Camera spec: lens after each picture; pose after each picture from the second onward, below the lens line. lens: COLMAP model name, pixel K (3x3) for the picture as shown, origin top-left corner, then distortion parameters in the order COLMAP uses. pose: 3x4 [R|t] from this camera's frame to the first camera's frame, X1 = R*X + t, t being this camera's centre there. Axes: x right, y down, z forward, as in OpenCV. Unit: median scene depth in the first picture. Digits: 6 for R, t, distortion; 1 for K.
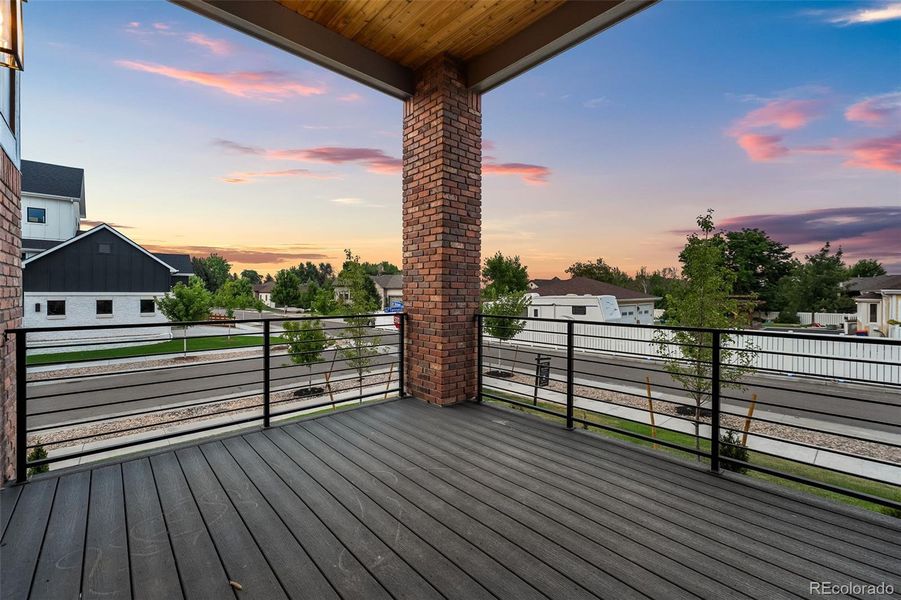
lens RADIAL K [[376.4, 0, 450.5], [0, 376.4, 299.7], [0, 0, 1]] dist [-0.000283, 0.000199]
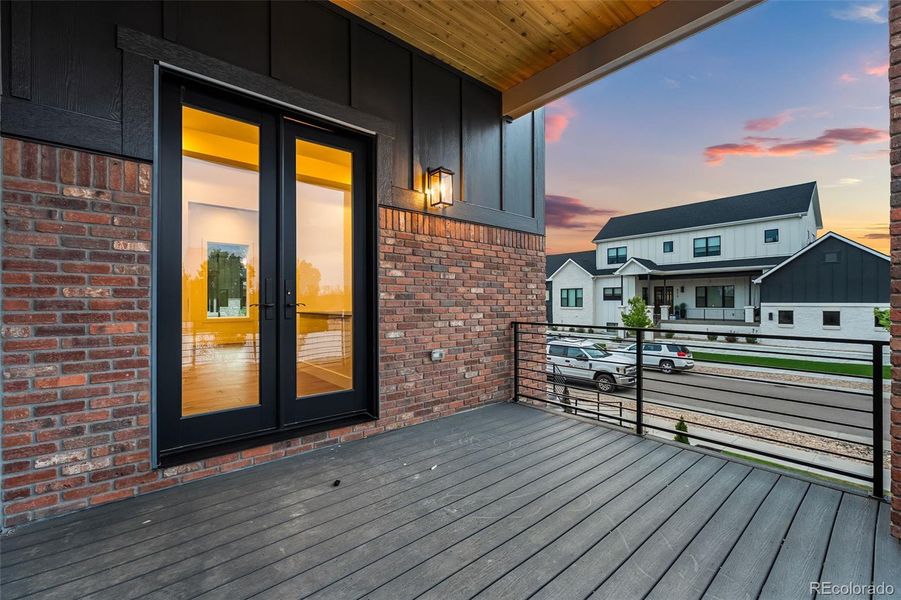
lens RADIAL K [[376.4, 0, 449.9], [0, 376.4, 294.5], [0, 0, 1]] dist [-0.000283, 0.000199]
pose [[-0.040236, -0.021398, -0.998961, 0.080853], [-0.021566, 0.999556, -0.020542, -0.001020], [0.998957, 0.020717, -0.040679, 0.075586]]
